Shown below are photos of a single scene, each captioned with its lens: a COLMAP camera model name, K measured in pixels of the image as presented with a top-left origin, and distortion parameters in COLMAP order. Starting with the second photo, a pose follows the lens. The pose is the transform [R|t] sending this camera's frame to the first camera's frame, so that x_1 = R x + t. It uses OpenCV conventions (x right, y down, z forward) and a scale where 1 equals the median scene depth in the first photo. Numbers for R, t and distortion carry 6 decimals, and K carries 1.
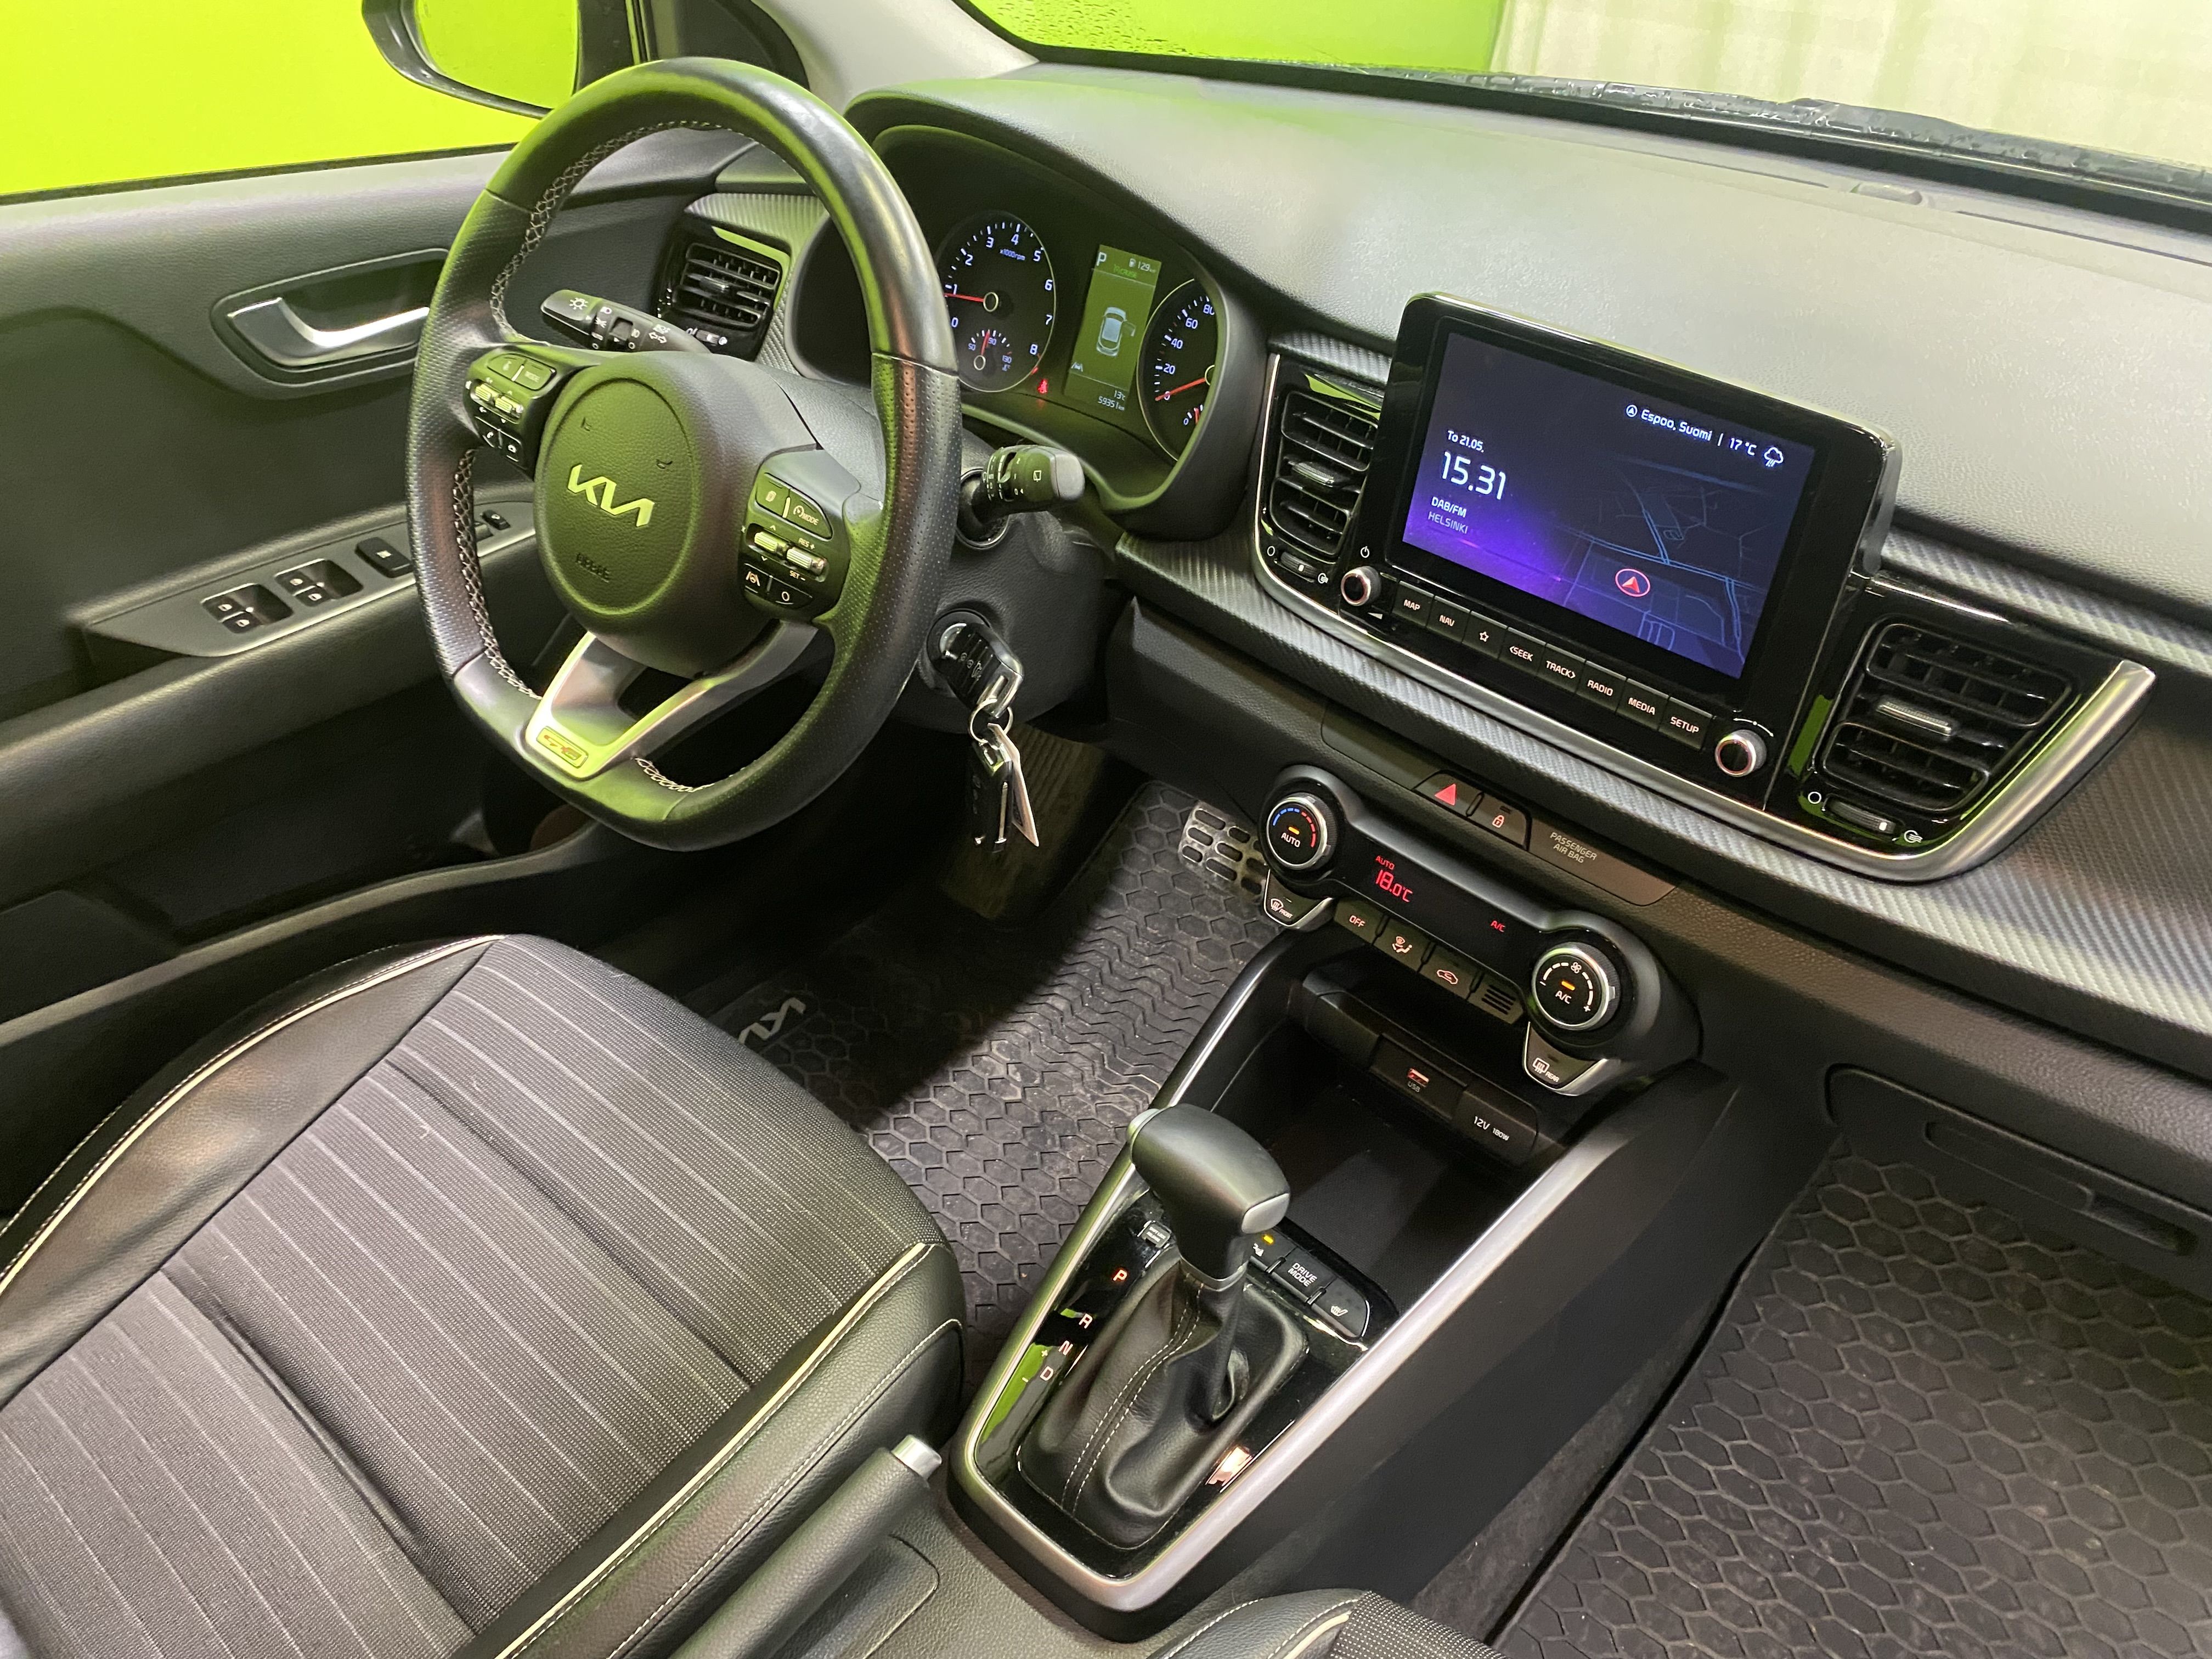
lens RADIAL K [[1702.9, 0, 1098.7], [0, 1702.9, 782.0], [0, 0, 1]] dist [0.011618, -0.005663]
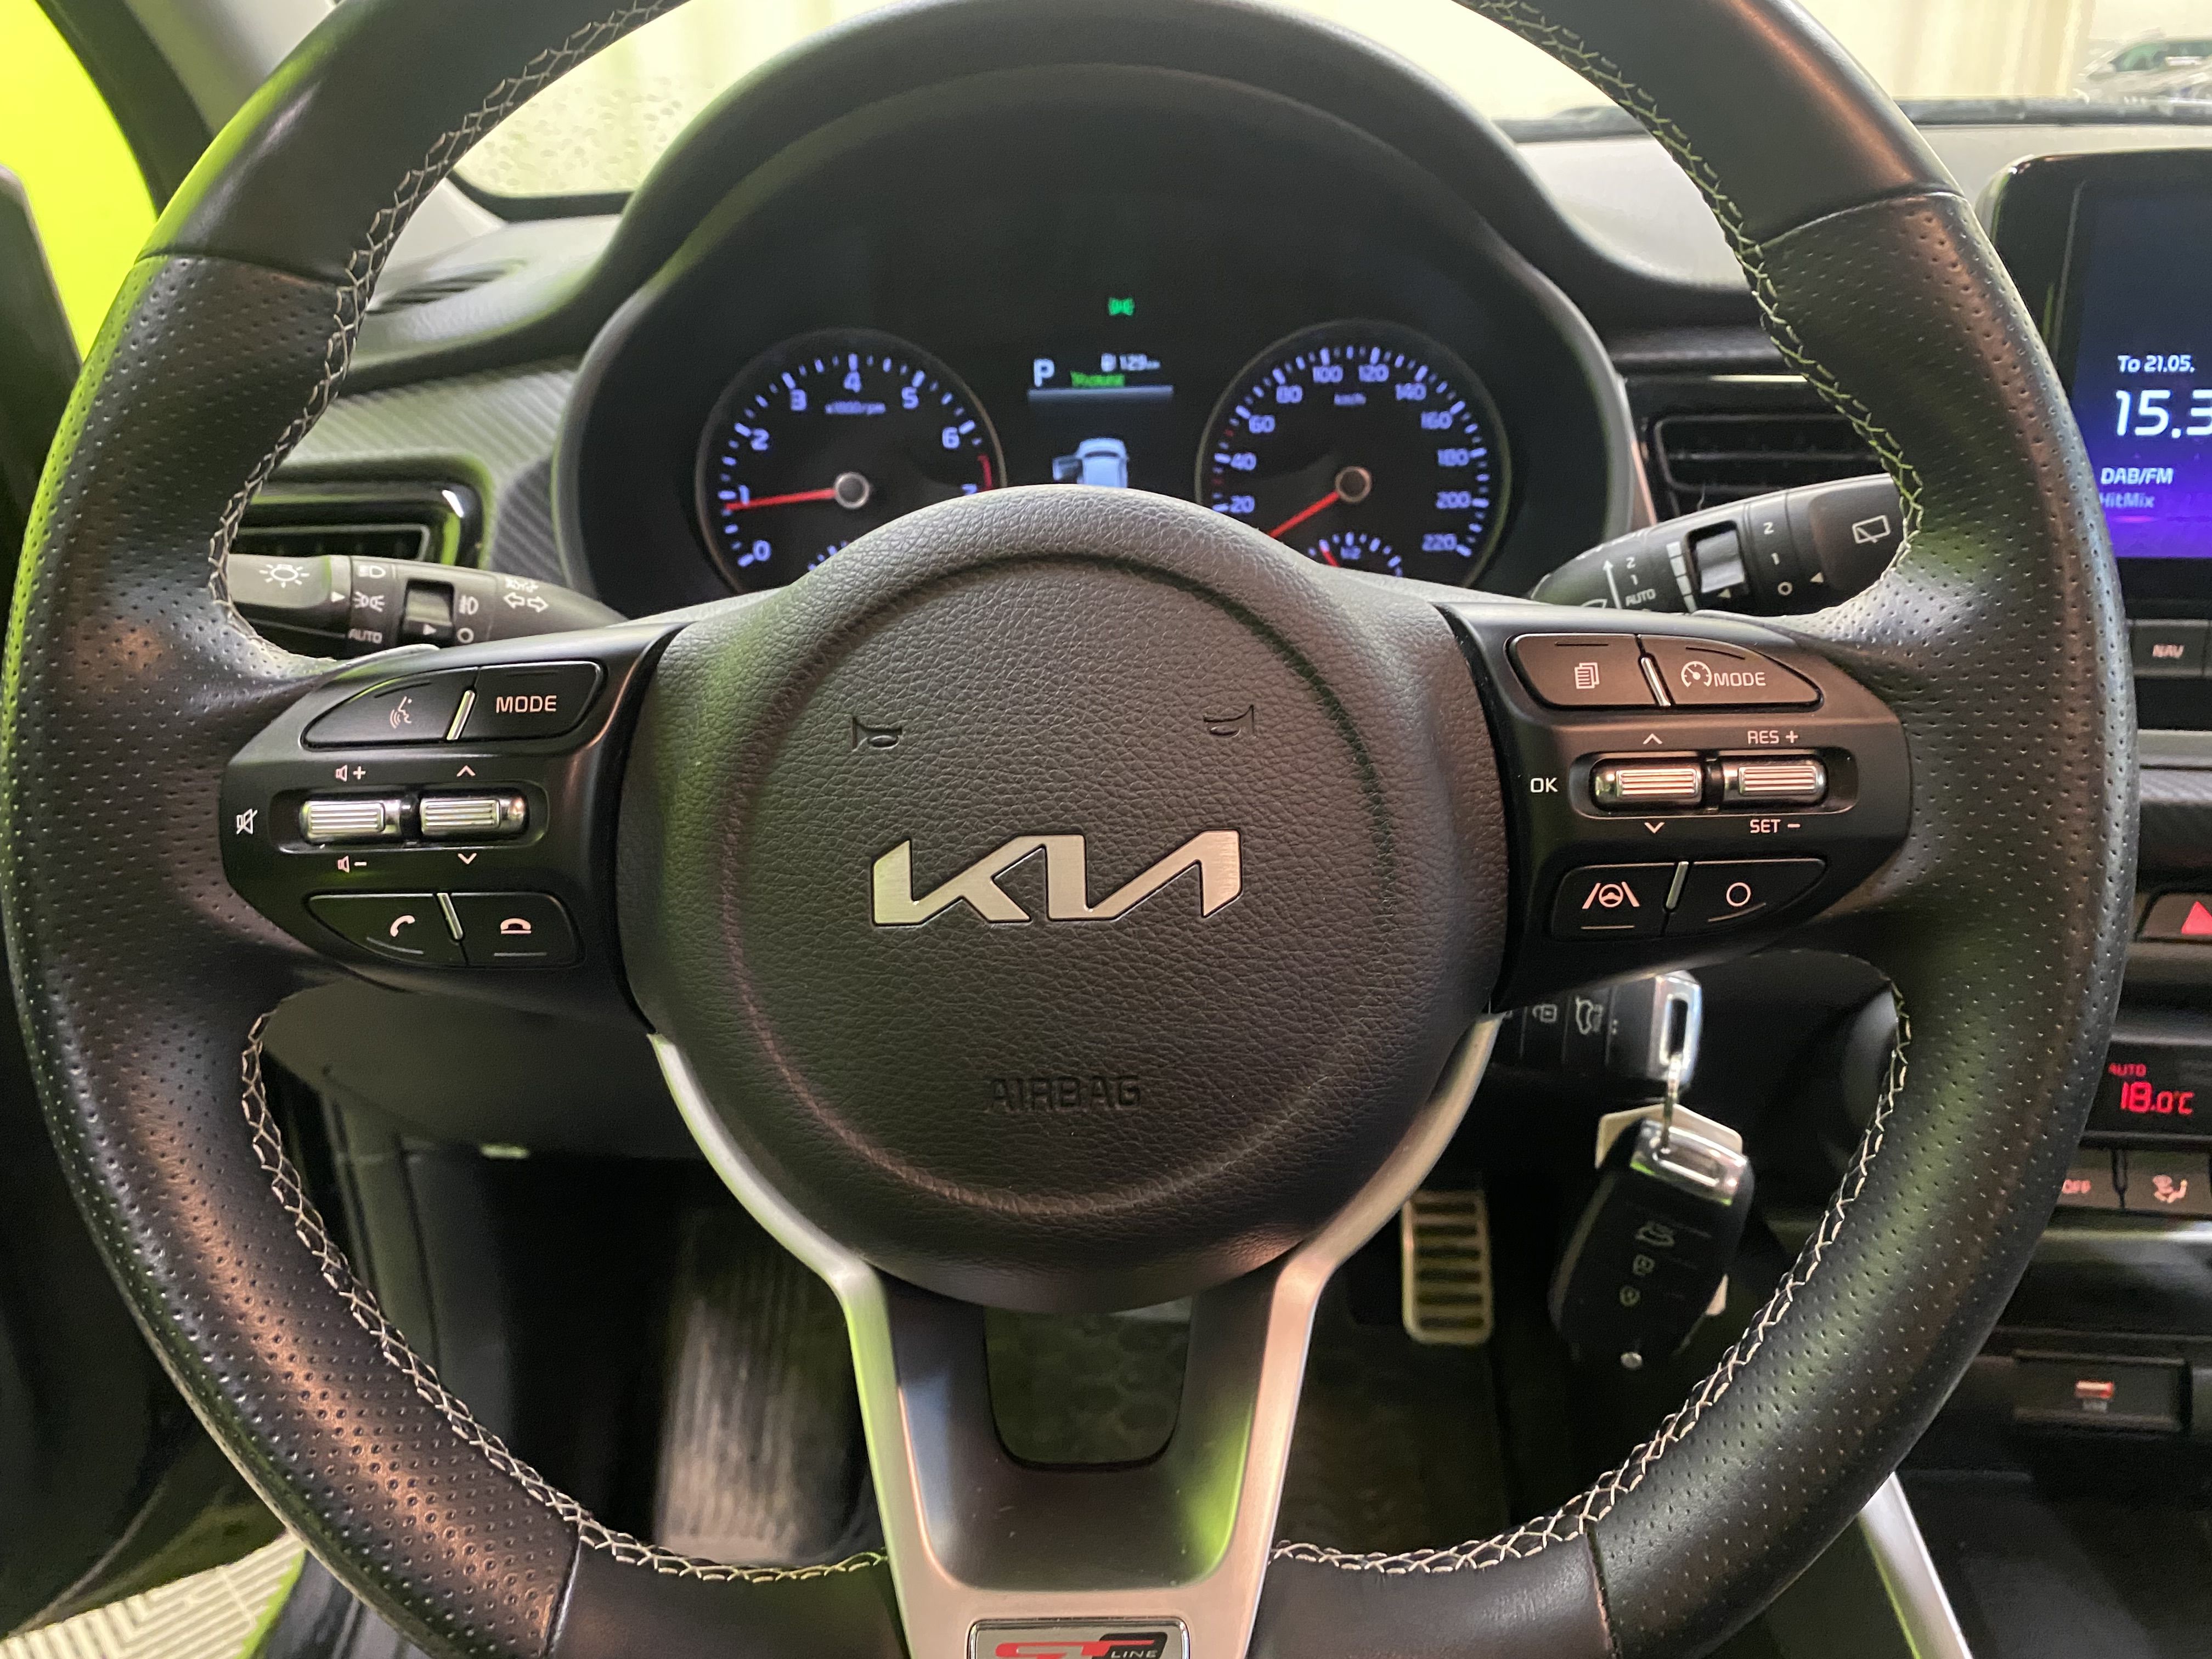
lens RADIAL K [[1702.9, 0, 1098.7], [0, 1702.9, 782.0], [0, 0, 1]] dist [0.011618, -0.005663]
pose [[0.769233, -0.277330, 0.575646, -0.429879], [0.388985, 0.917975, -0.077544, -0.140280], [-0.506923, 0.283568, 0.814014, 0.633369]]
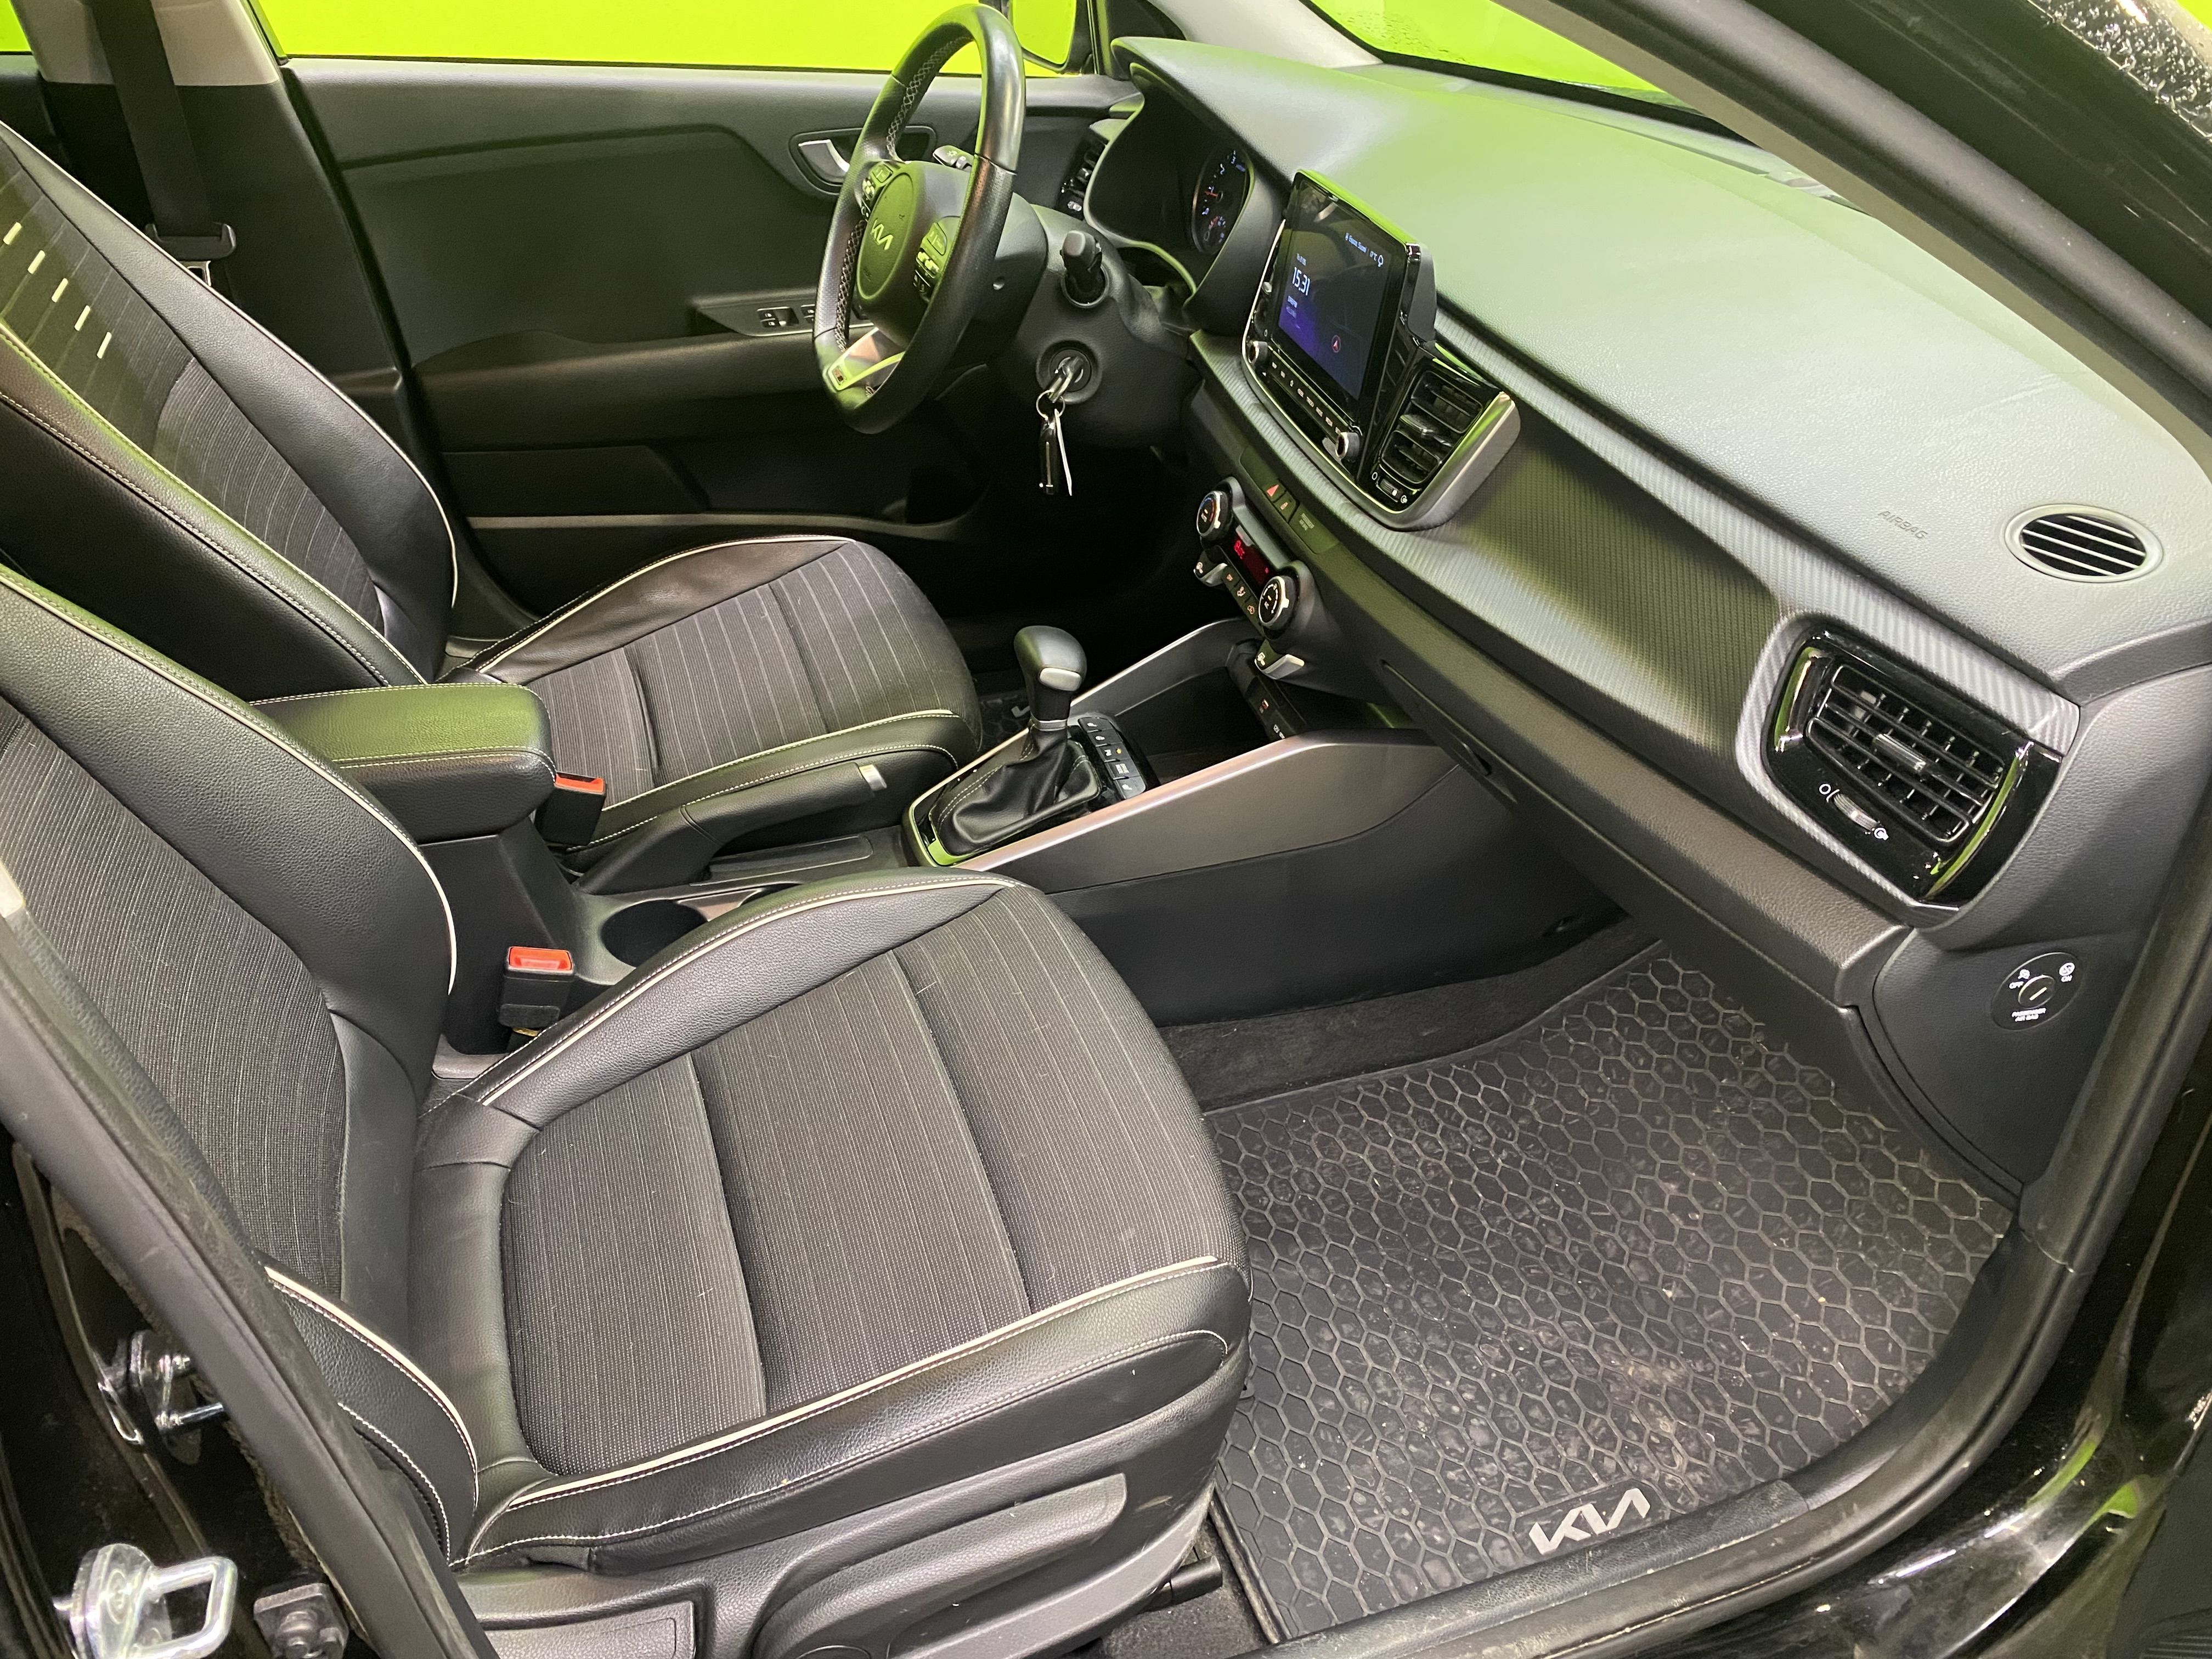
lens RADIAL K [[1702.9, 0, 1098.7], [0, 1702.9, 782.0], [0, 0, 1]] dist [0.011618, -0.005663]
pose [[0.863890, 0.259777, -0.431521, 0.769629], [-0.276597, 0.960671, 0.024591, 0.258031], [0.420938, 0.098114, 0.901768, -0.446744]]
